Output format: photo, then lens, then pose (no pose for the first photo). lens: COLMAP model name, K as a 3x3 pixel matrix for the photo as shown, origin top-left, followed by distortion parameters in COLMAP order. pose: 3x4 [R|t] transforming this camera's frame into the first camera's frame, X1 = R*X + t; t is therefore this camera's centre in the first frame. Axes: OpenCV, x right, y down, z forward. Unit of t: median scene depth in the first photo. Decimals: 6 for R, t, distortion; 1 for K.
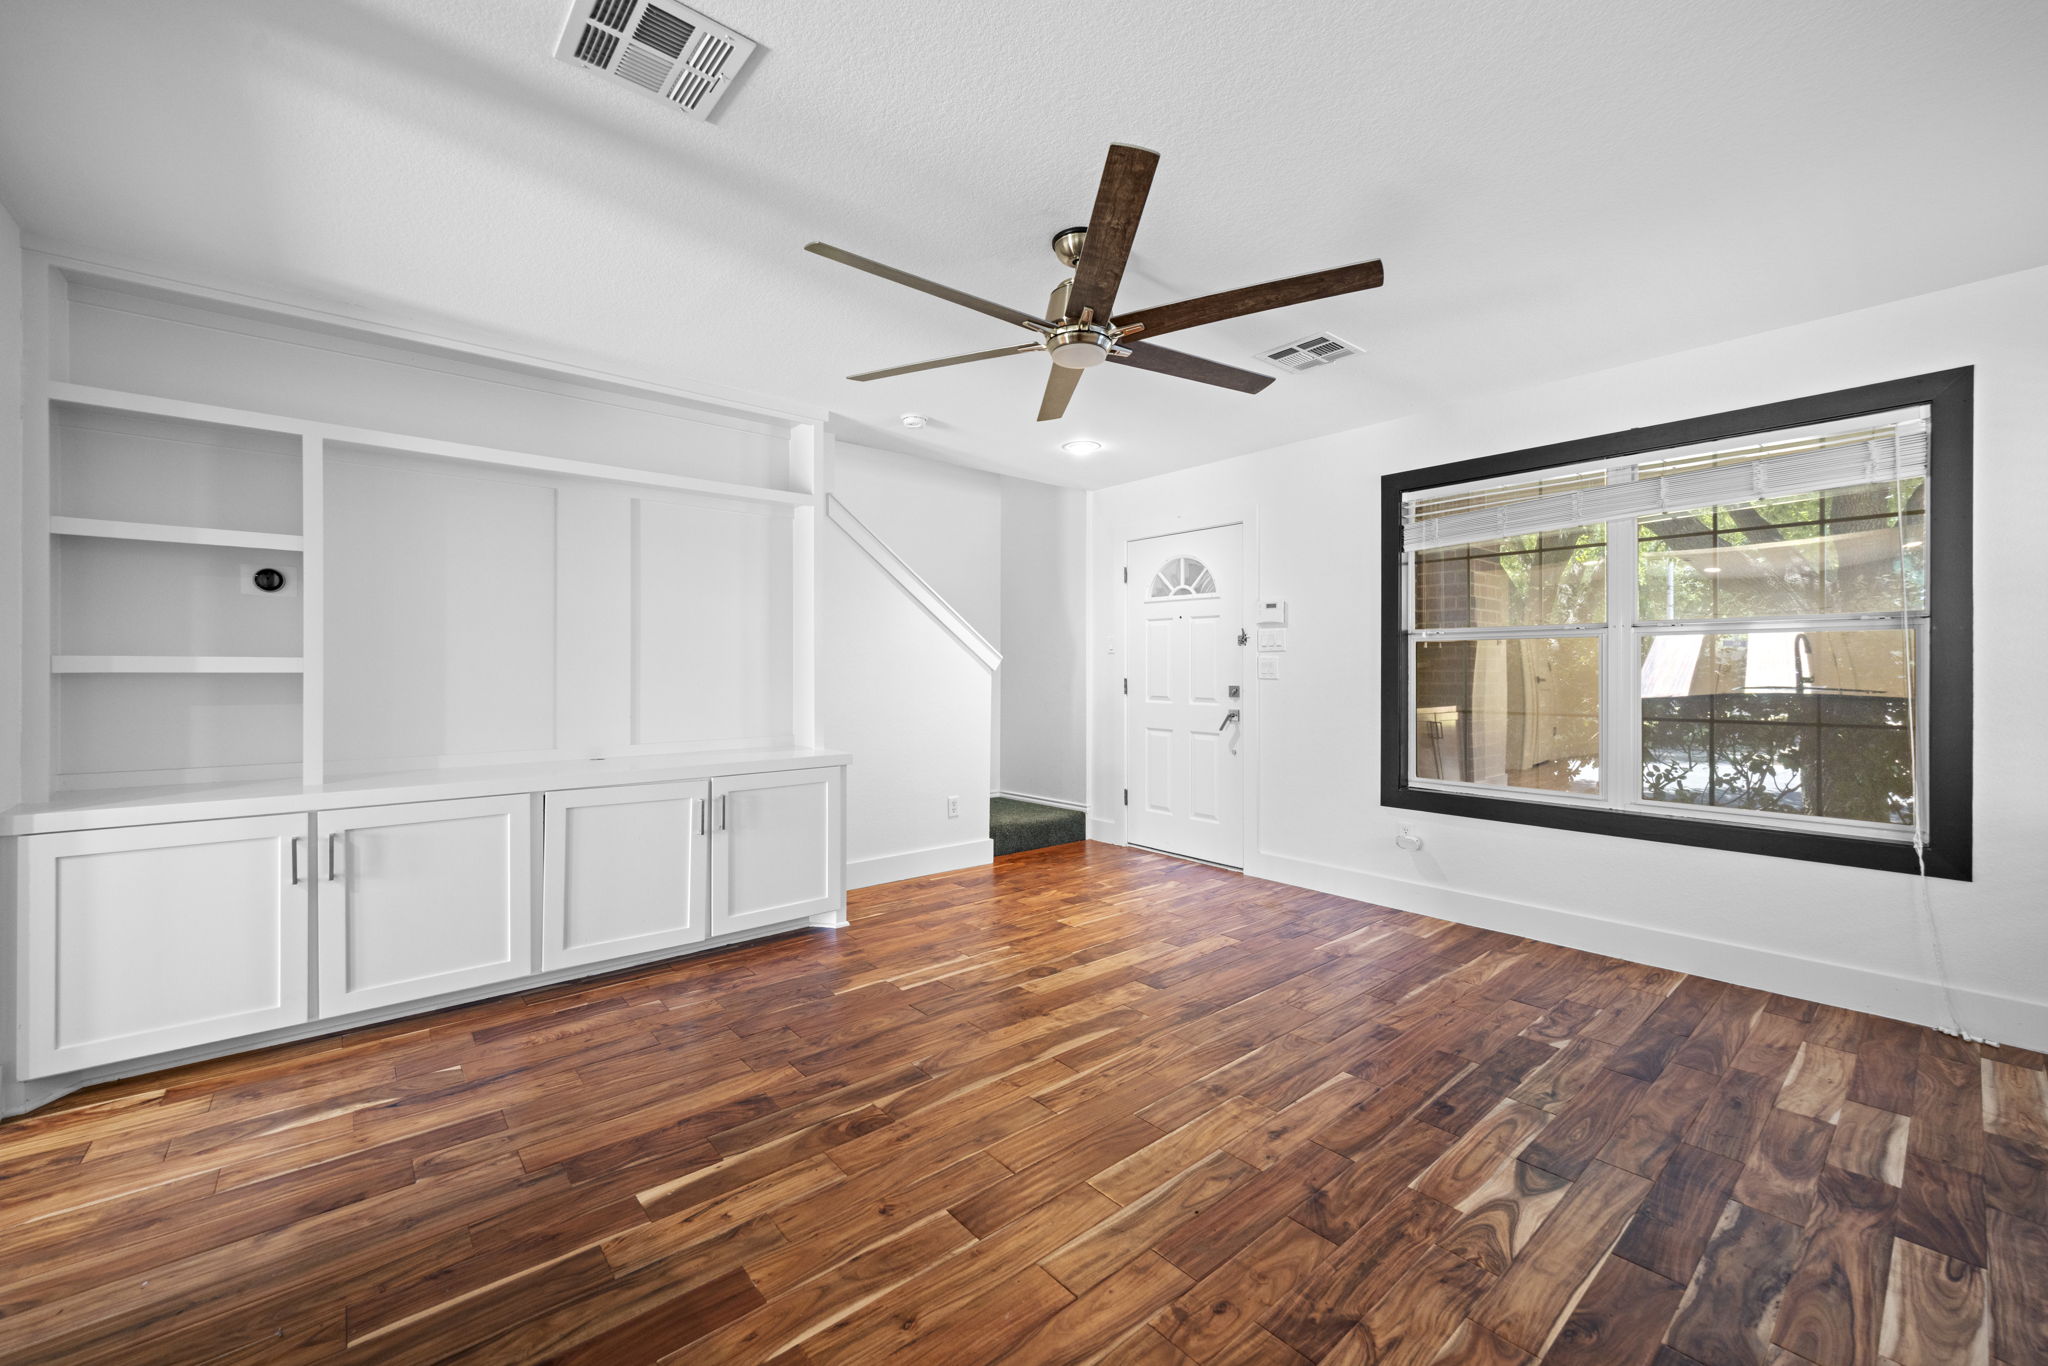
lens RADIAL K [[798.0, 0, 1024.4], [0, 798.0, 675.4], [0, 0, 1]] dist [-0.000643, -0.000440]
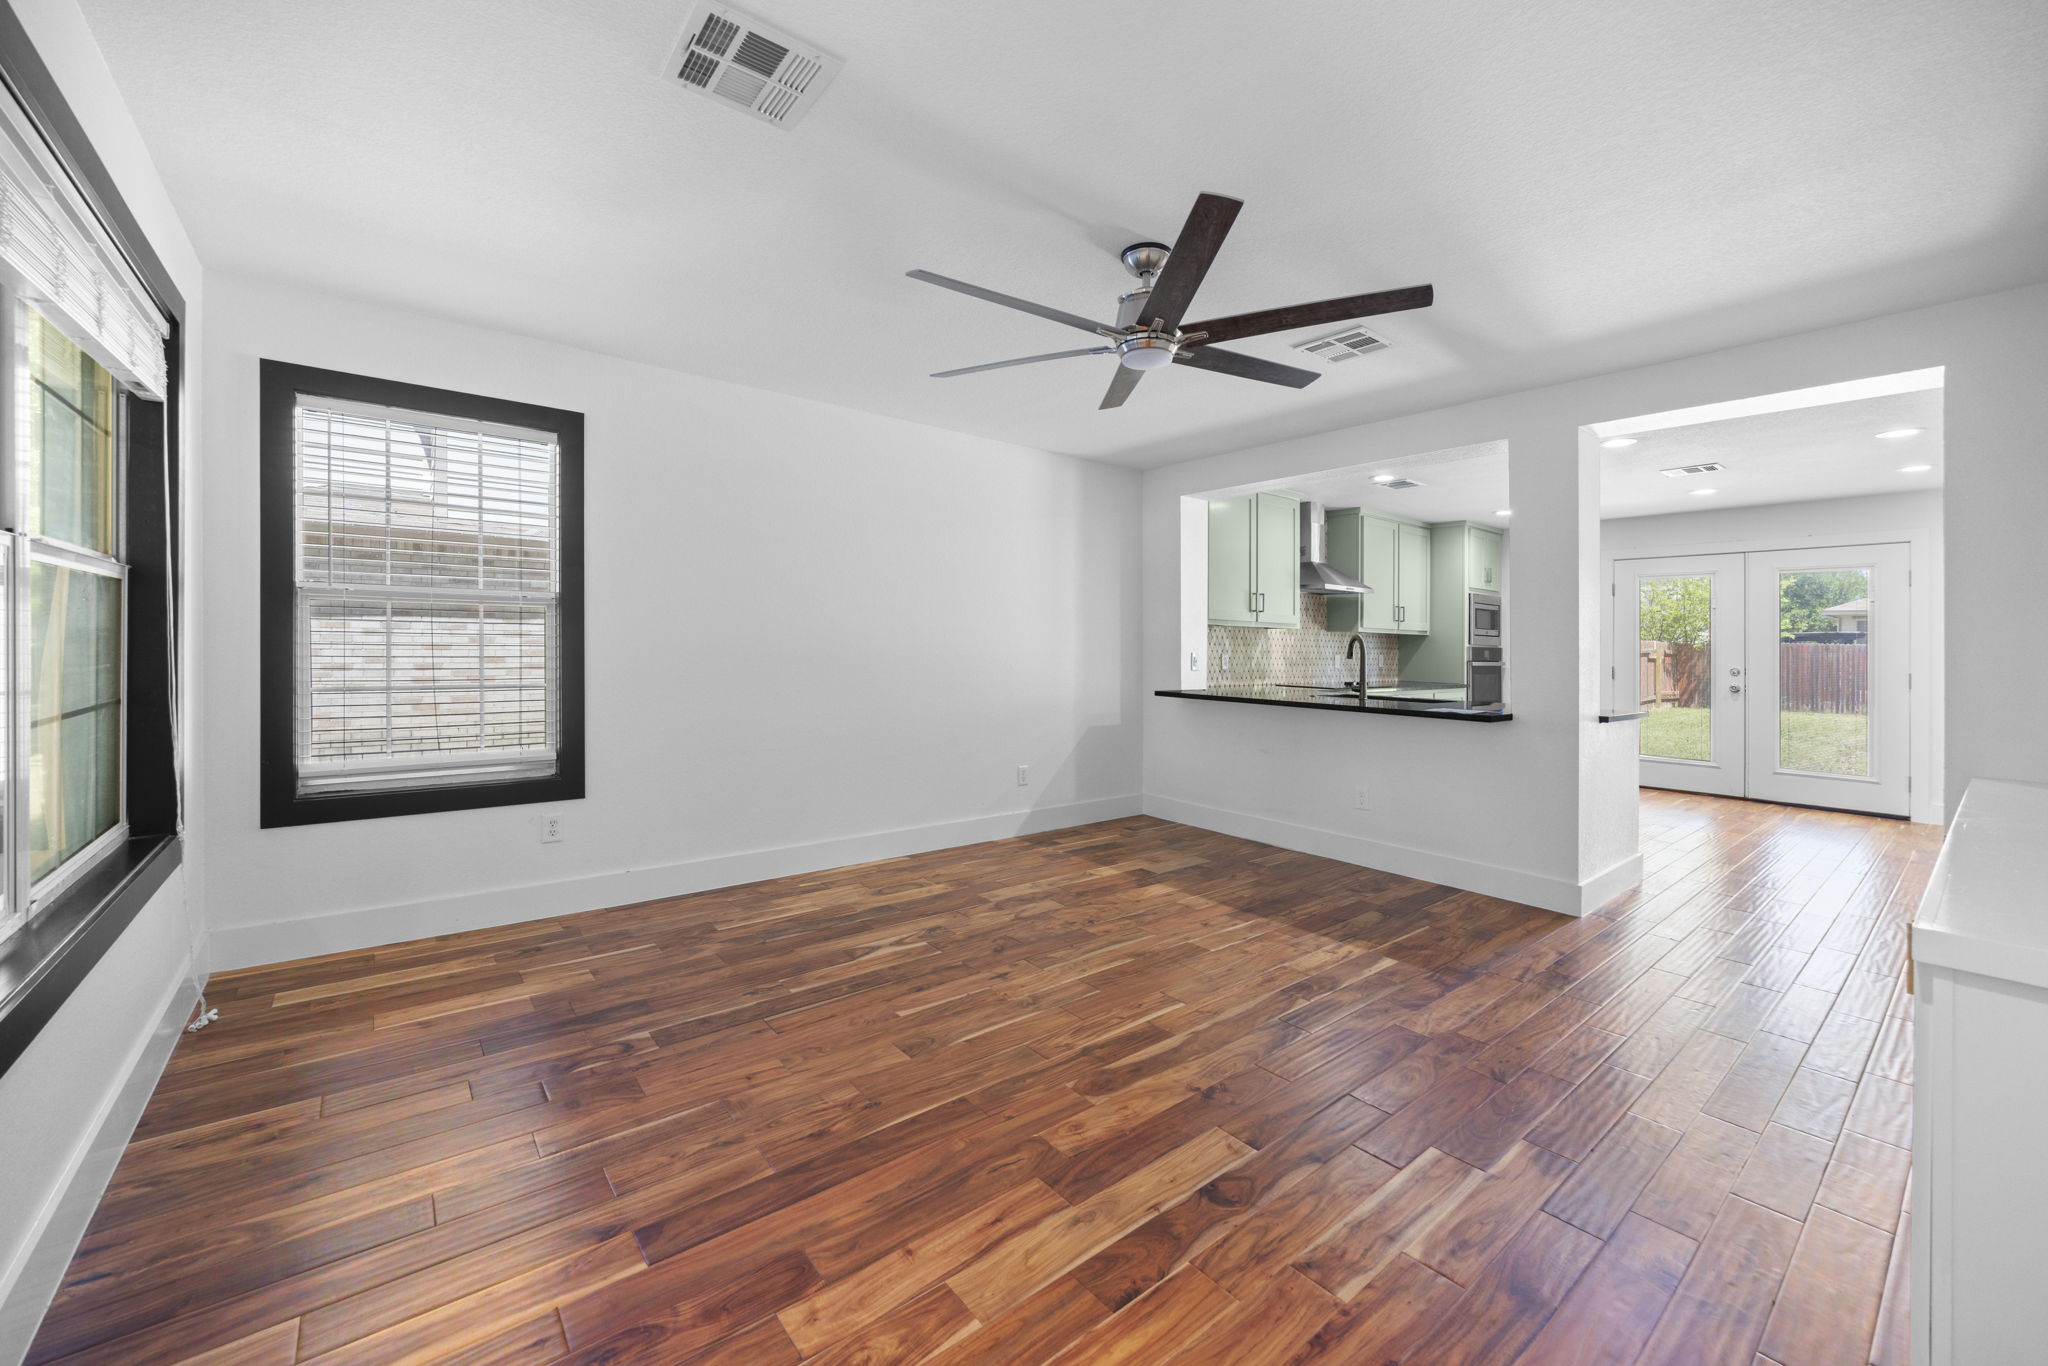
lens RADIAL K [[821.8, 0, 1035.5], [0, 821.8, 624.7], [0, 0, 1]] dist [0.011055, -0.000118]
pose [[-0.999727, -0.020196, 0.011737, 0.182901], [-0.020364, 0.999689, -0.014362, -0.017616], [-0.011443, -0.014597, -0.999828, 1.807524]]
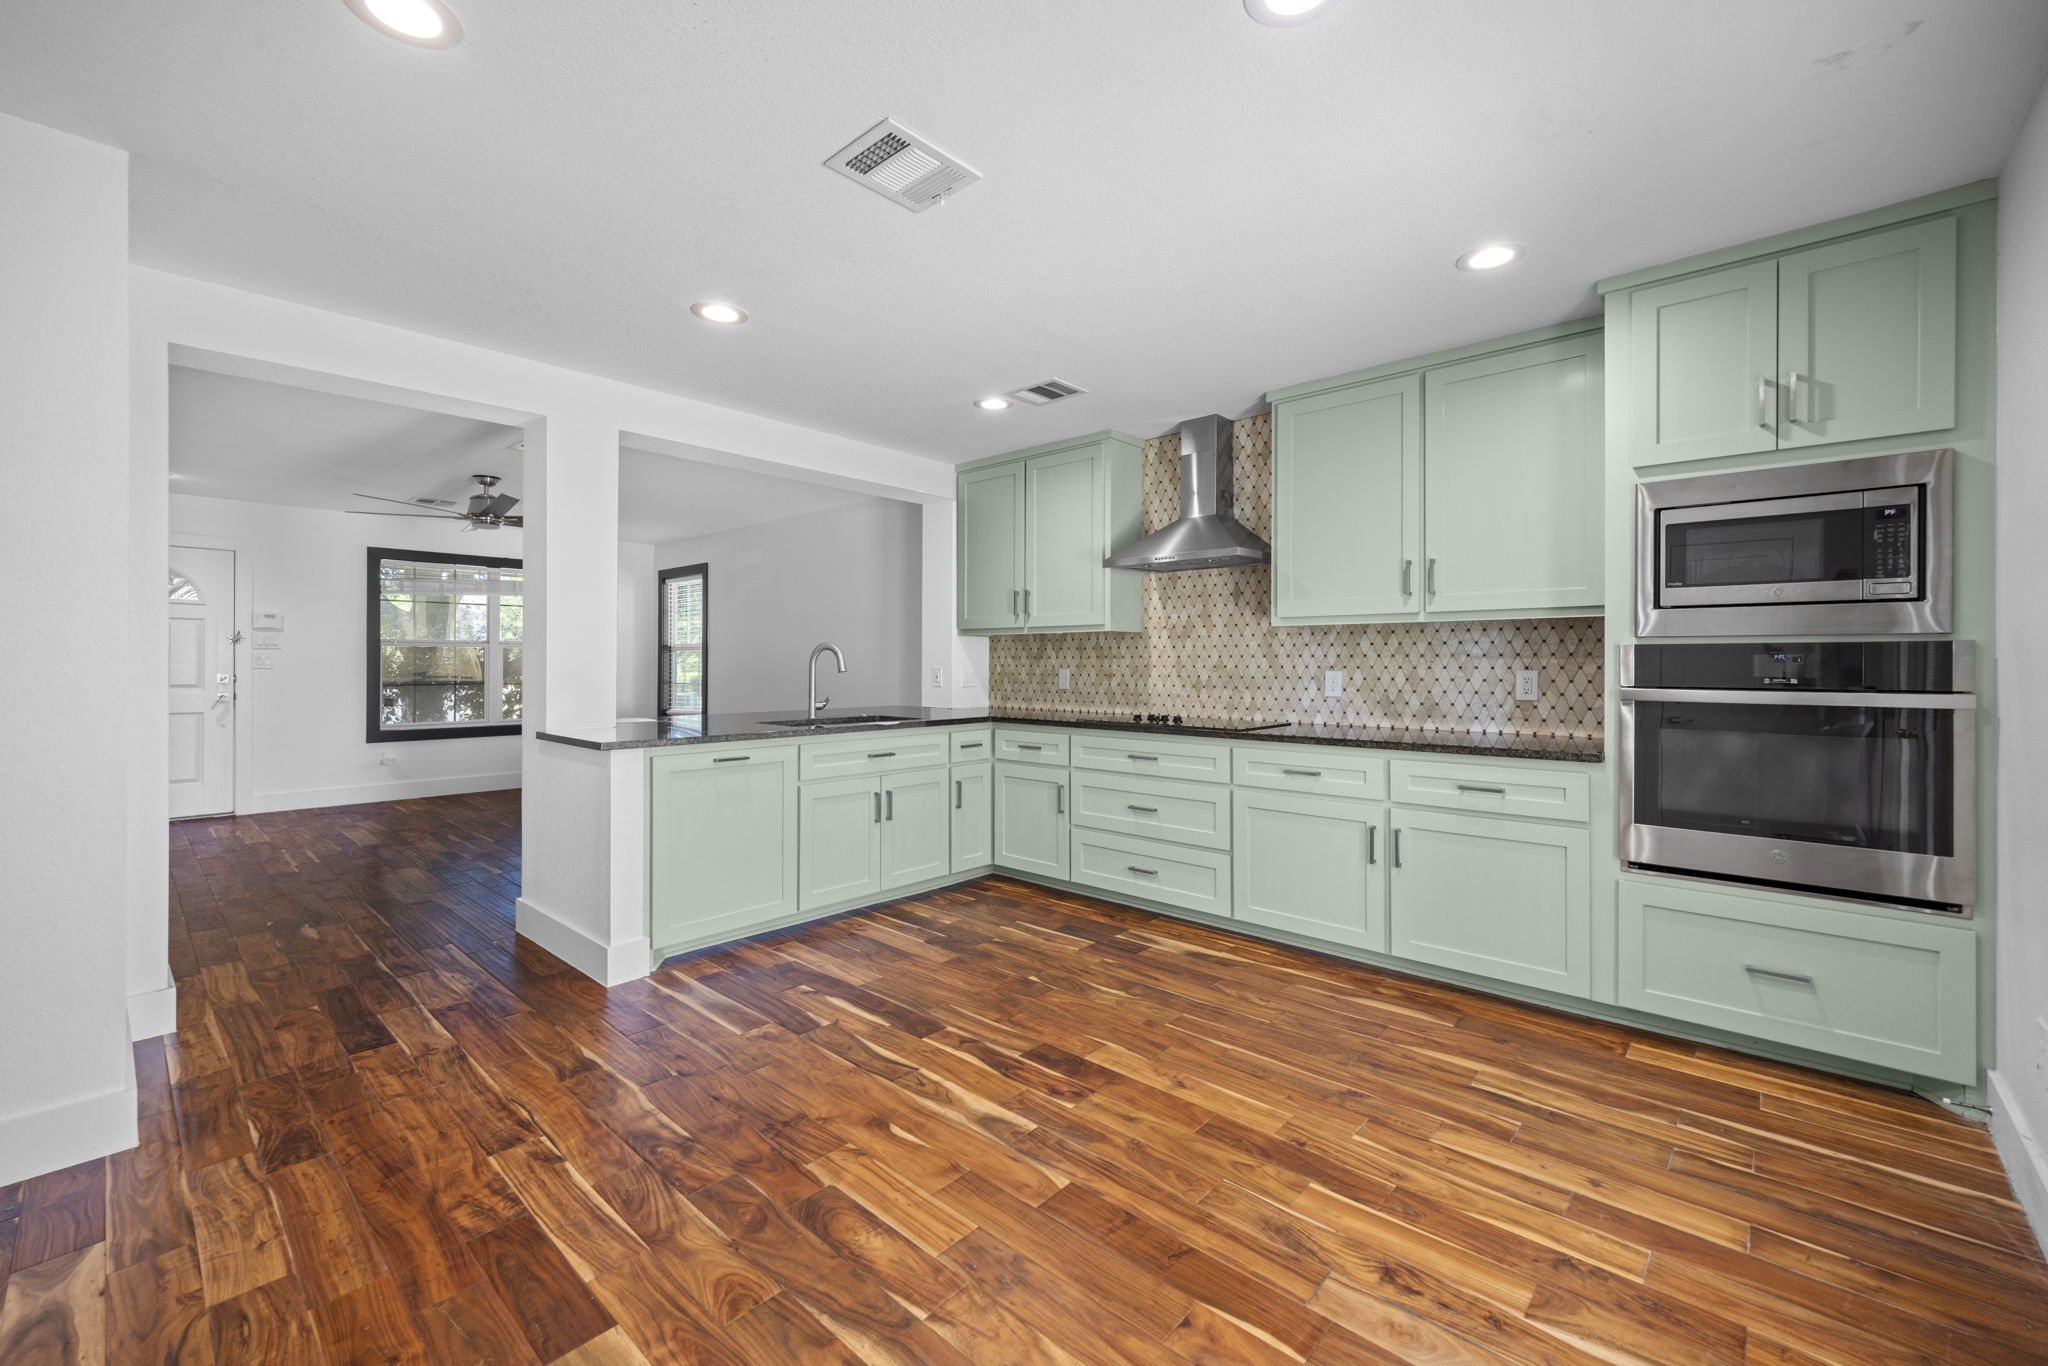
lens RADIAL K [[821.8, 0, 1035.5], [0, 821.8, 624.7], [0, 0, 1]] dist [0.011055, -0.000118]
pose [[-0.144838, 0.043819, 0.988485, -2.112984], [0.007714, 0.999039, -0.043157, 0.000239], [-0.989425, 0.001375, -0.145037, -0.198450]]
